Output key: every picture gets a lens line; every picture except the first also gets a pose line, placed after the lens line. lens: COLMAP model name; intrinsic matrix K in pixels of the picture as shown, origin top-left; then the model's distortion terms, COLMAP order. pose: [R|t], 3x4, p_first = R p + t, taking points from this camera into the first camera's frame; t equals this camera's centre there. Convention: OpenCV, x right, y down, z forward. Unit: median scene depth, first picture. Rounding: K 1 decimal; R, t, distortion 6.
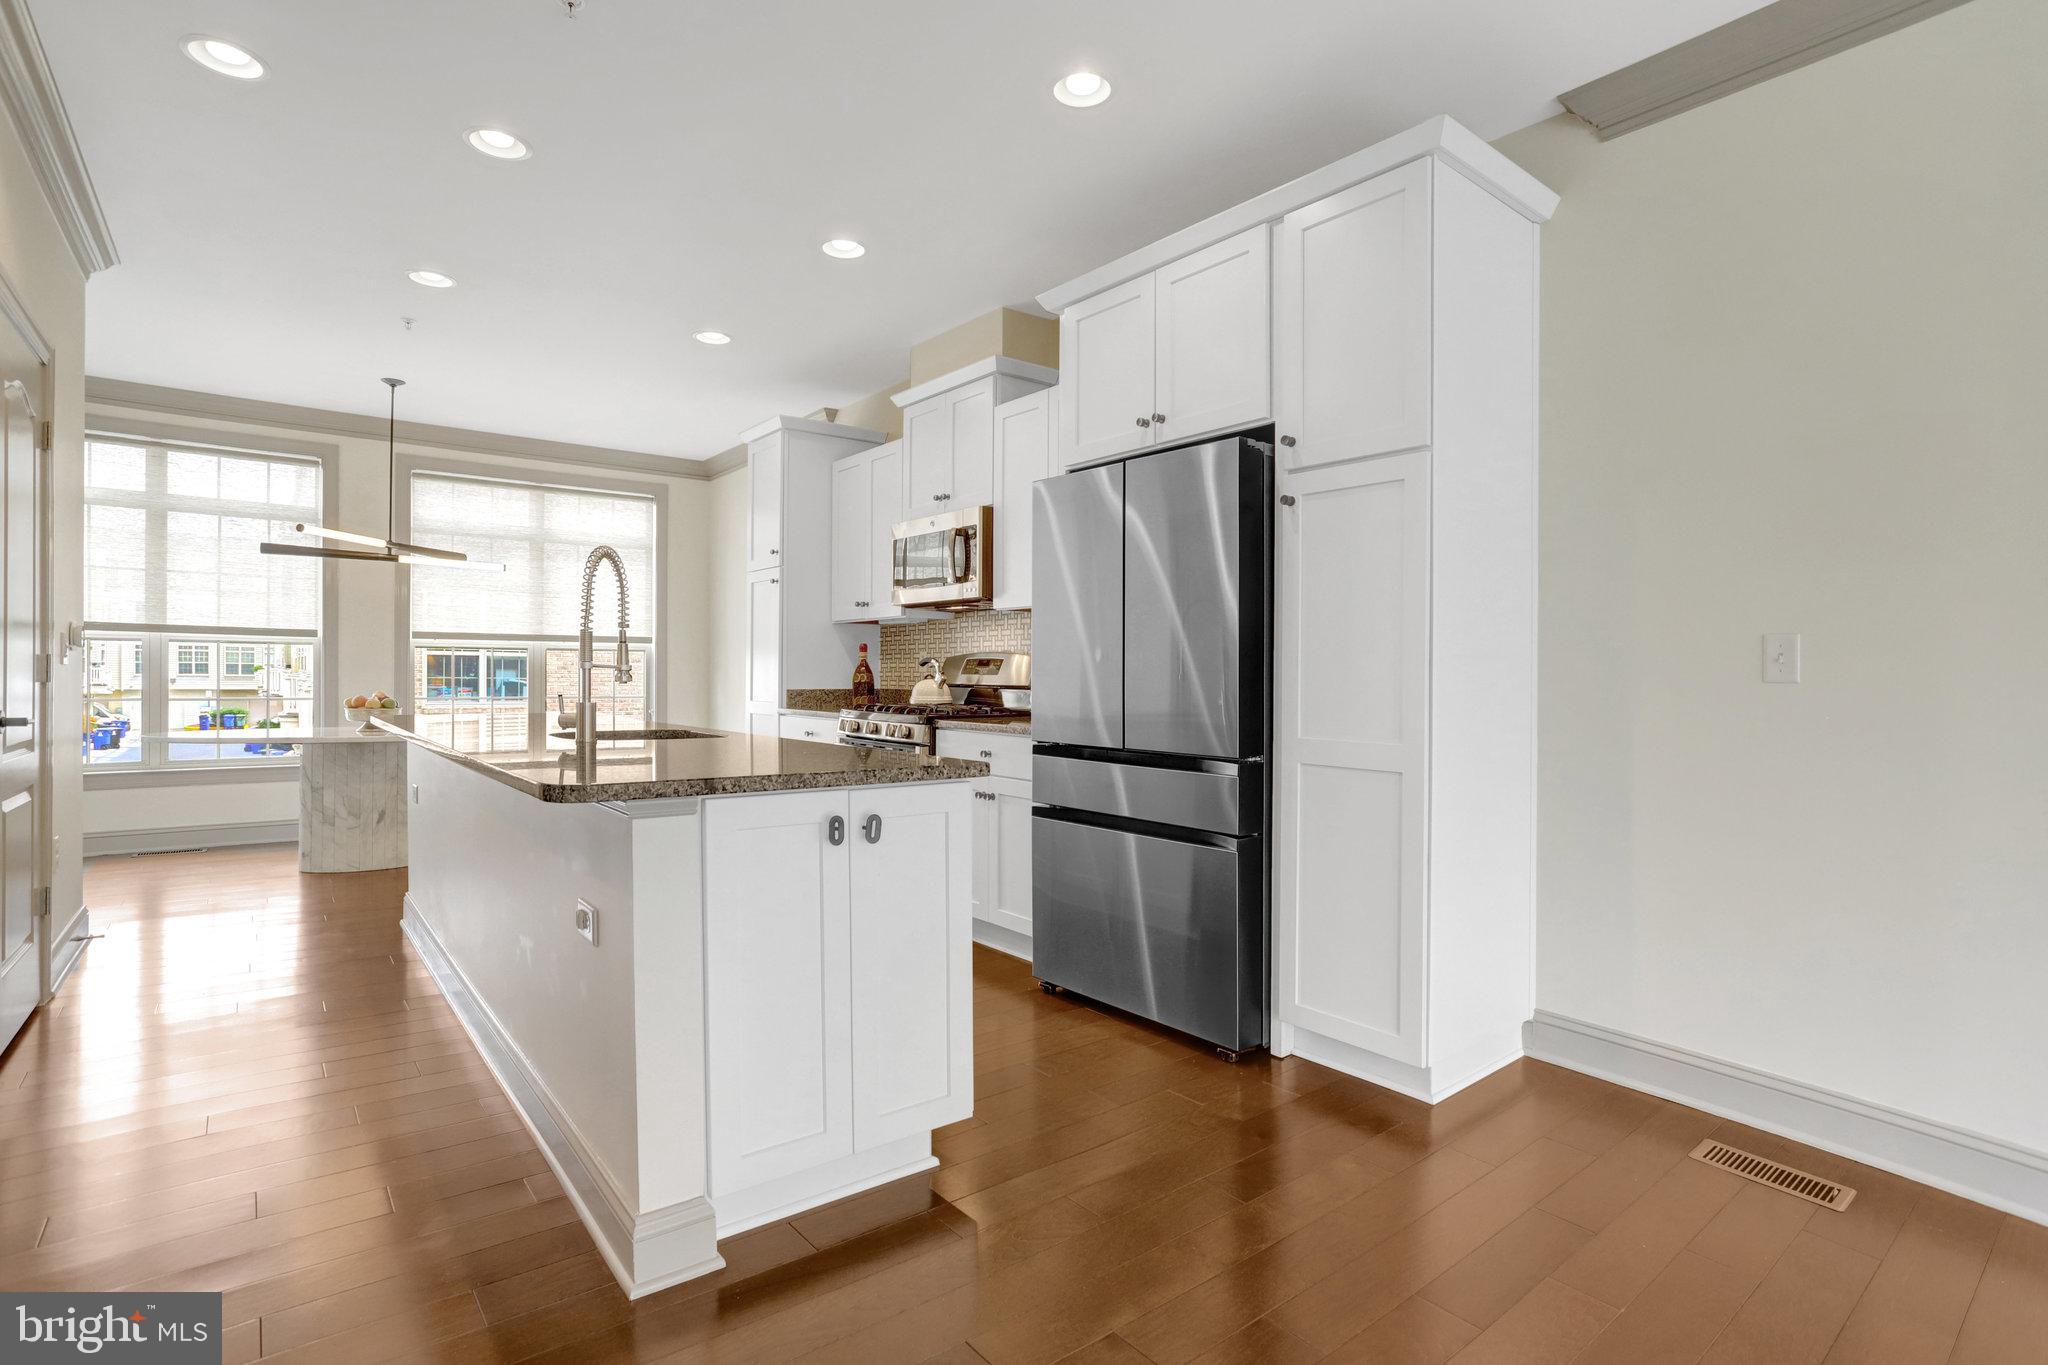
lens RADIAL K [[1001.5, 0, 1017.5], [0, 1001.5, 686.7], [0, 0, 1]] dist [-0.086645, 0.038656]
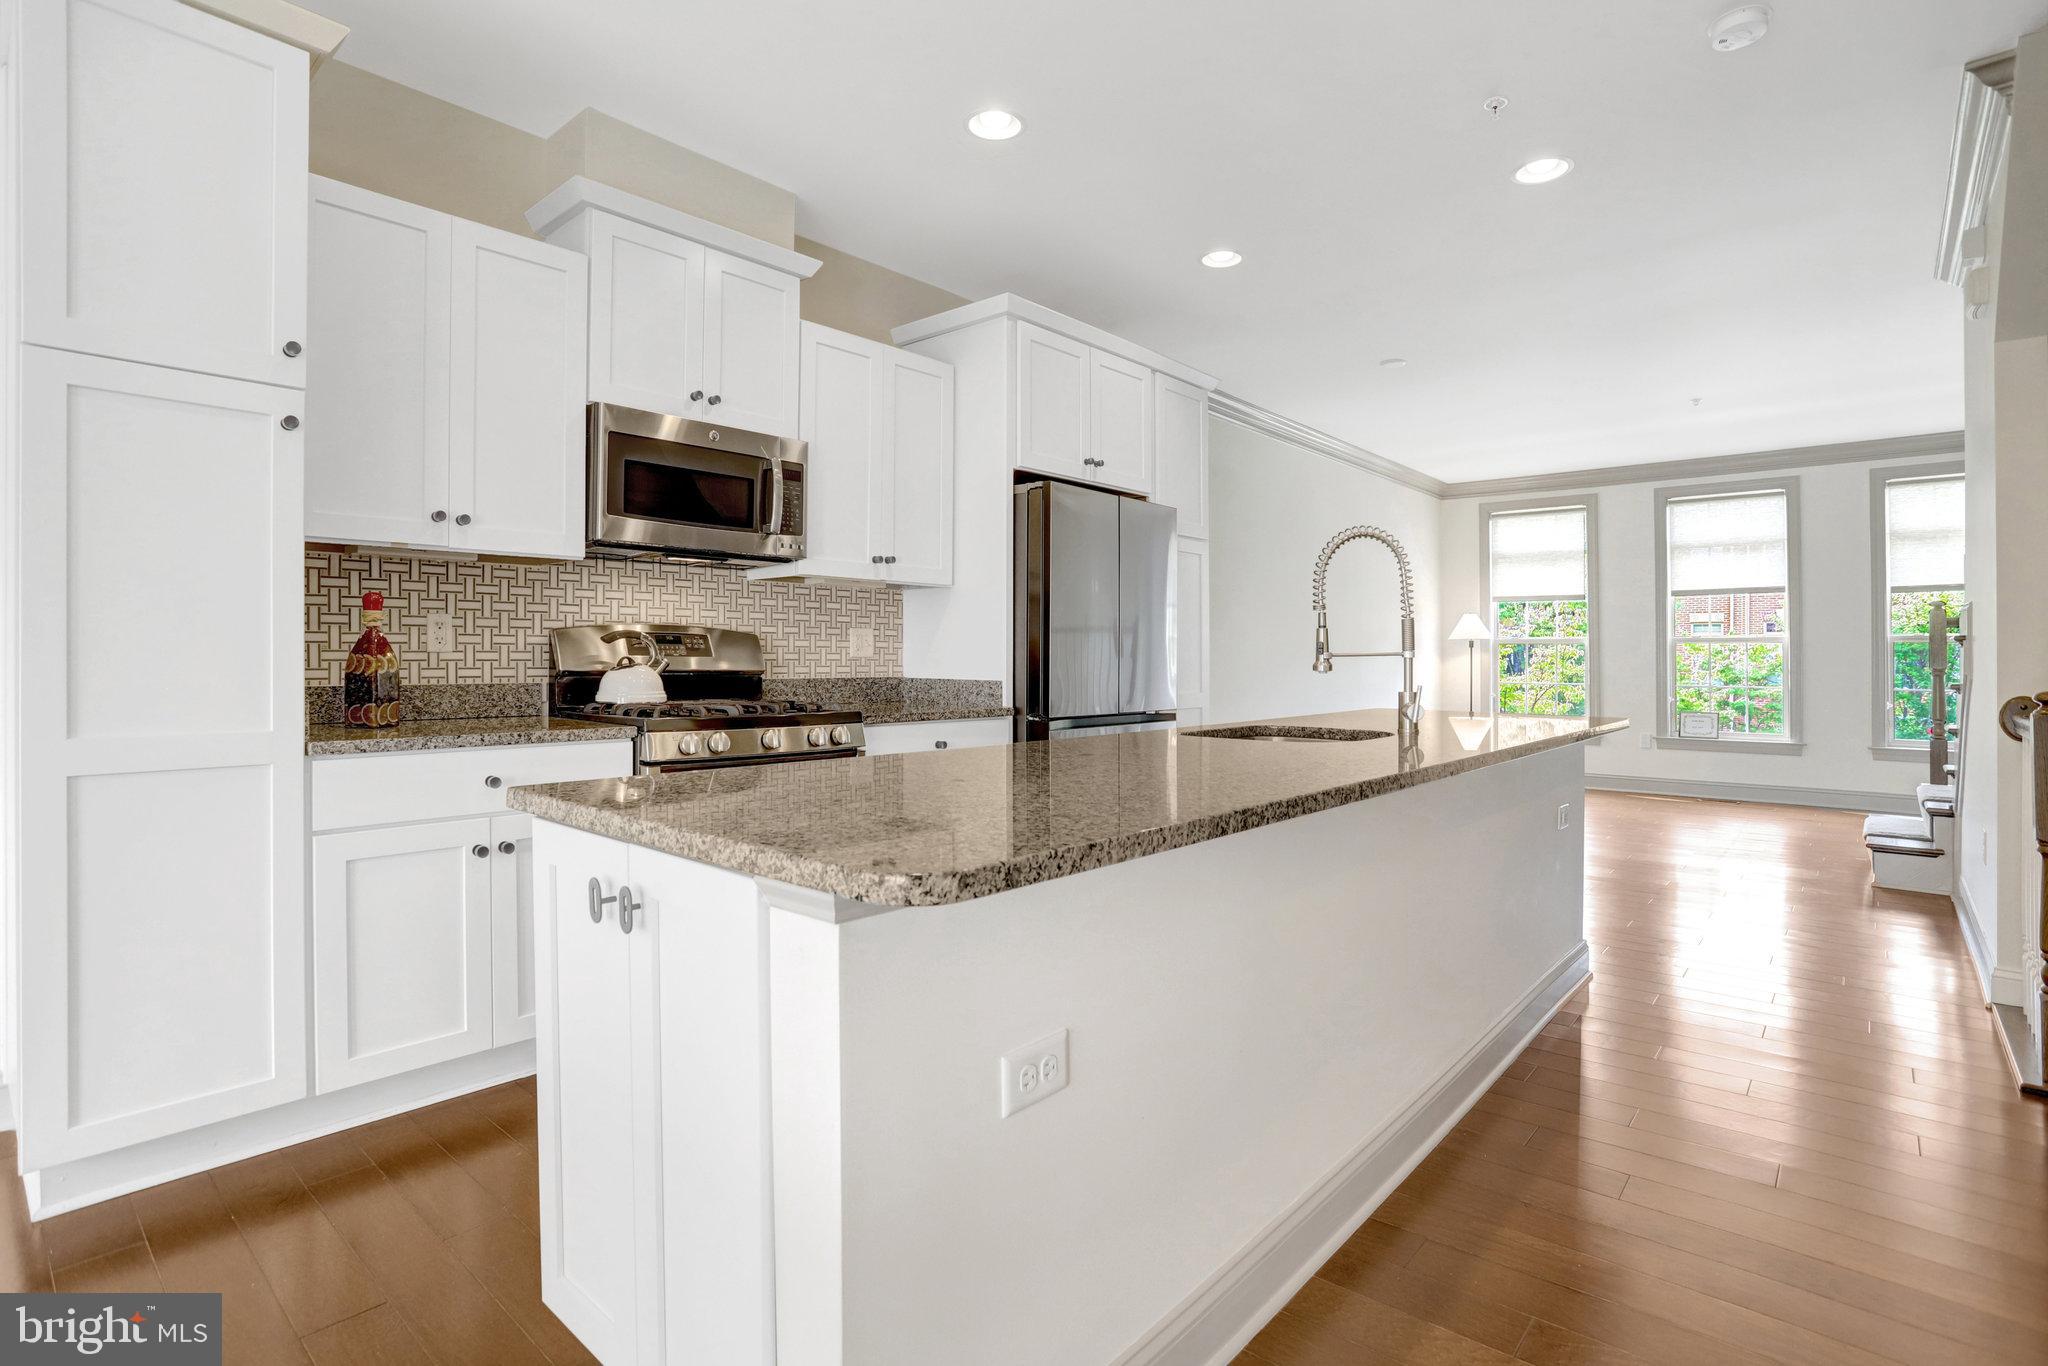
lens RADIAL K [[1001.5, 0, 1017.5], [0, 1001.5, 687.2], [0, 0, 1]] dist [-0.086645, 0.038656]
pose [[-0.184528, -0.035368, 0.982191, -0.681069], [0.009901, 0.999235, 0.037842, -0.012934], [-0.982777, 0.016707, -0.184037, 0.795205]]
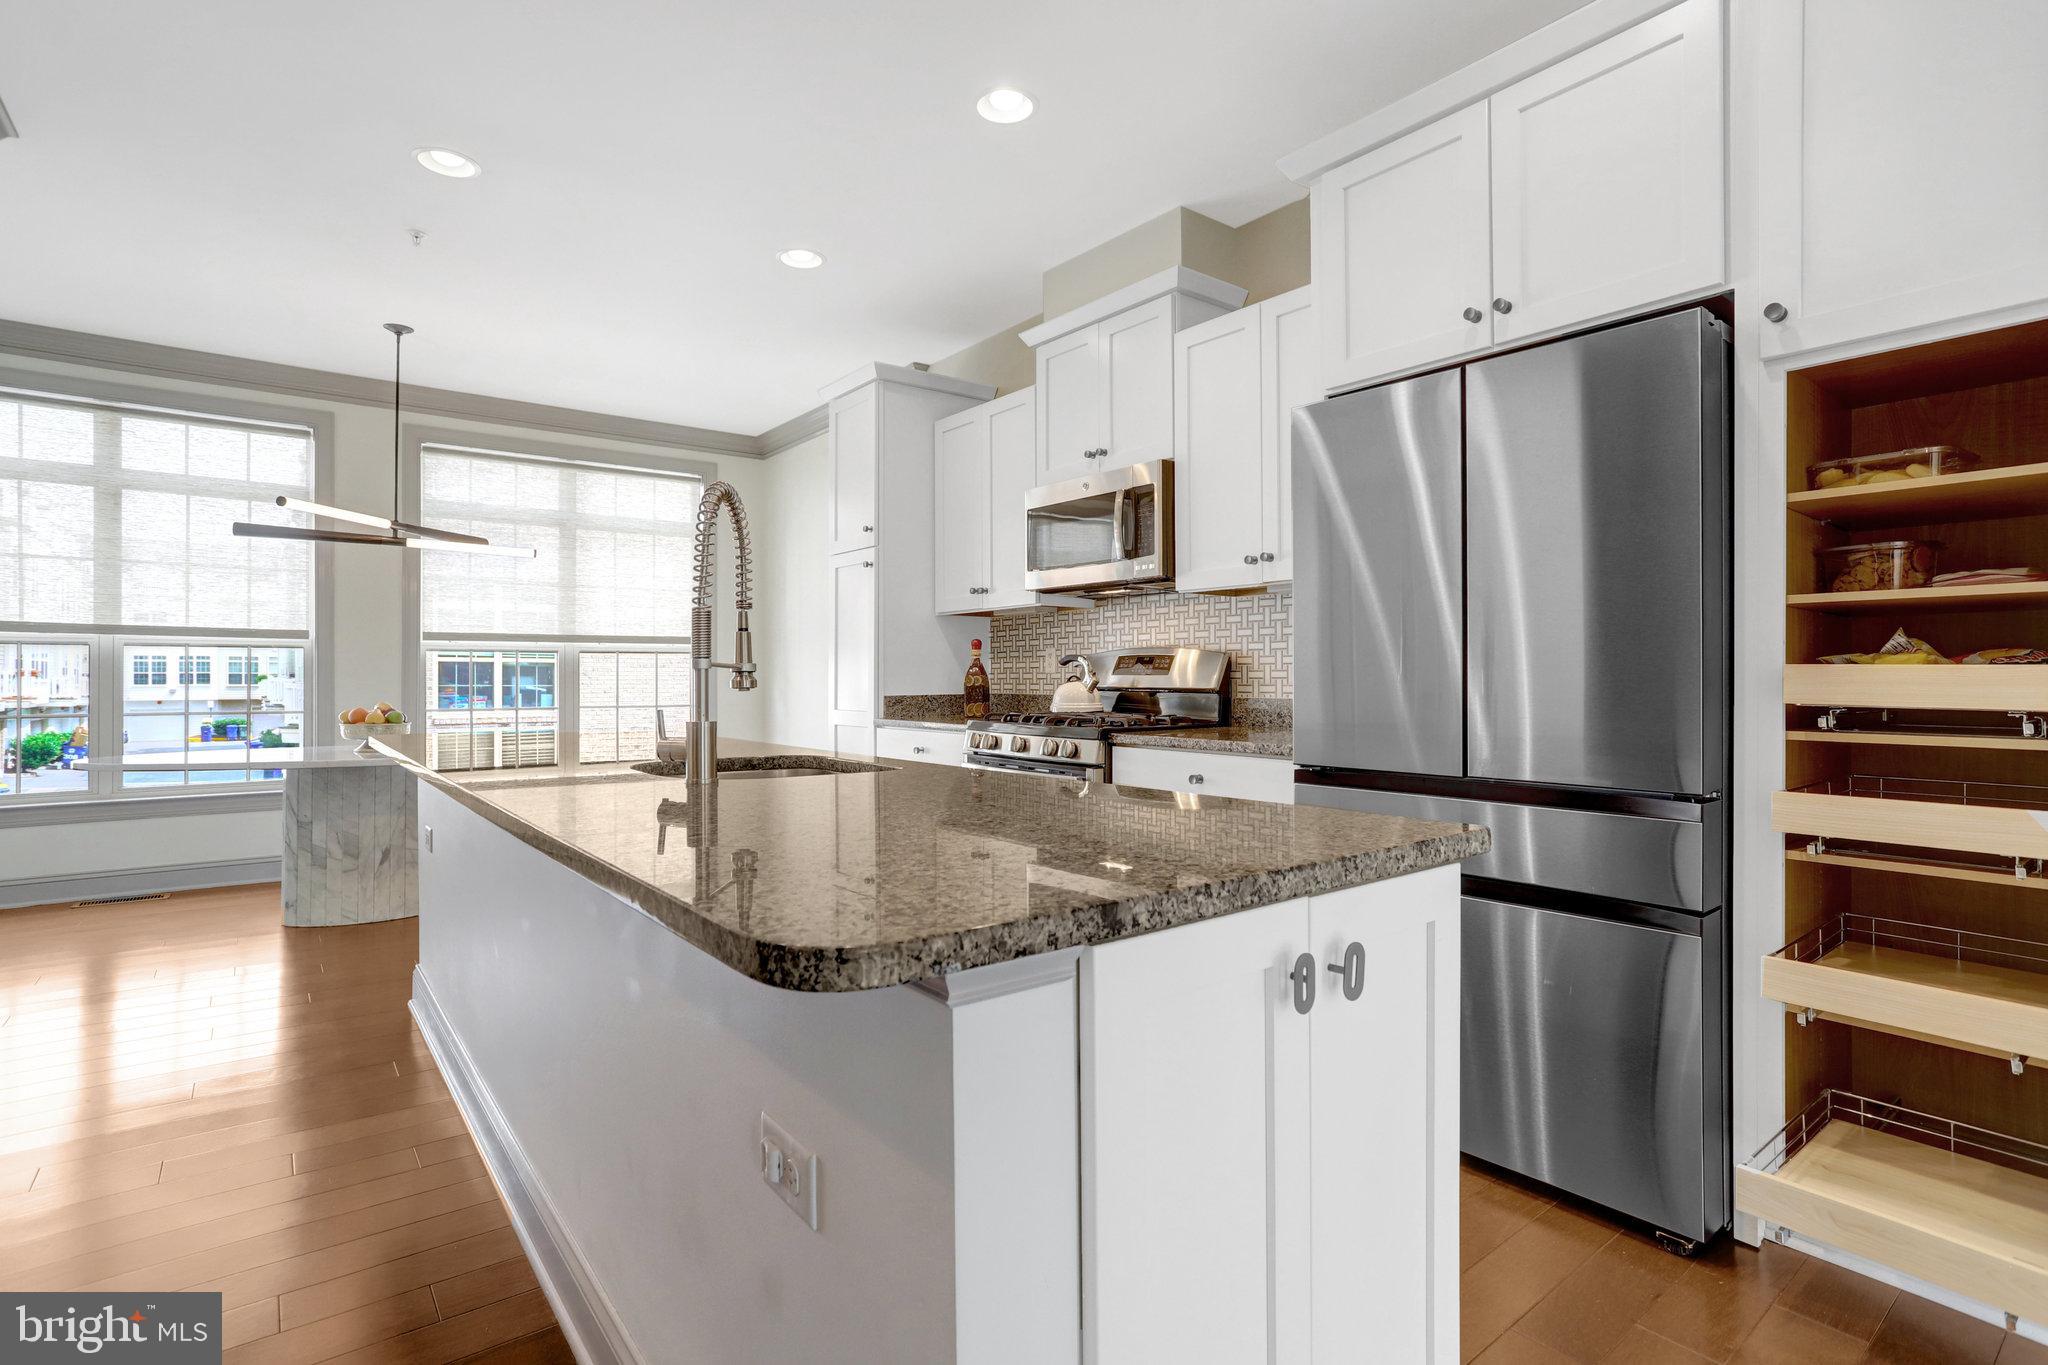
lens RADIAL K [[989.9, 0, 1021.2], [0, 989.9, 673.4], [0, 0, 1]] dist [-0.067846, 0.038505]
pose [[0.999944, -0.010420, -0.001850, -0.118425], [0.010389, 0.999822, -0.015741, -0.001744], [0.002014, 0.015721, 0.999874, 0.186972]]
